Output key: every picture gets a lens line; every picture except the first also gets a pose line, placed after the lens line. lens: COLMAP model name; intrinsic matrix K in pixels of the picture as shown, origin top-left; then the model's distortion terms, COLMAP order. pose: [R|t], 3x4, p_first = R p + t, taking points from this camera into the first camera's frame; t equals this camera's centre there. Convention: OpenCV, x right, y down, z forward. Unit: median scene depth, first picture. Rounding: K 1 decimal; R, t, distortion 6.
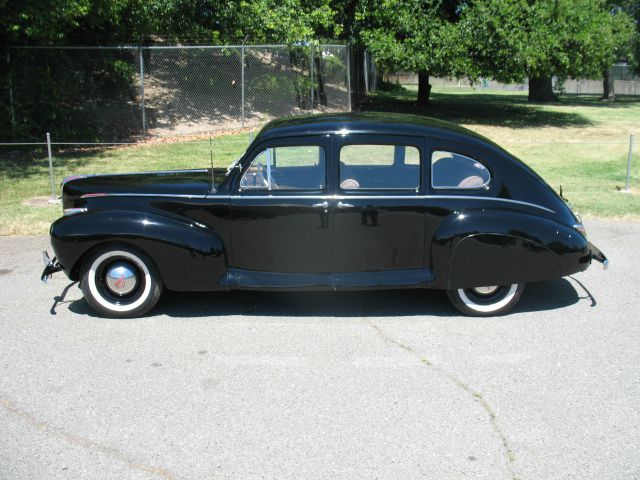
lens RADIAL K [[660.0, 0, 320.0], [0, 660.0, 240.0], [0, 0, 1]] dist [-0.140222, 0.125051]
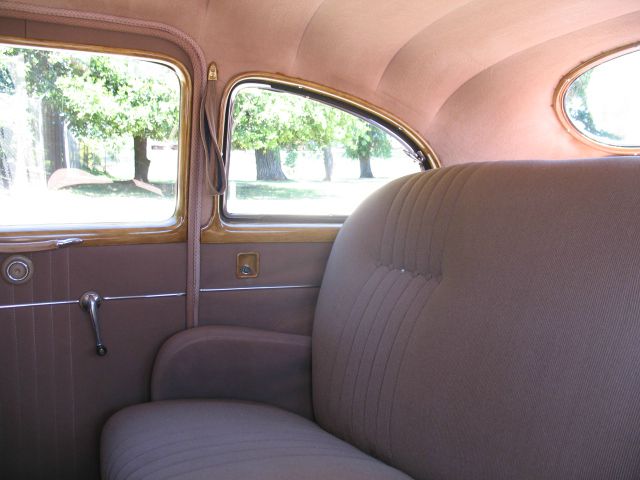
lens RADIAL K [[660.0, 0, 320.0], [0, 660.0, 240.0], [0, 0, 1]] dist [-0.140222, 0.125051]
pose [[0.908540, -0.040152, 0.415865, 0.024475], [0.098048, 0.988064, -0.118808, -0.026733], [-0.406131, 0.148716, 0.901632, 0.261635]]
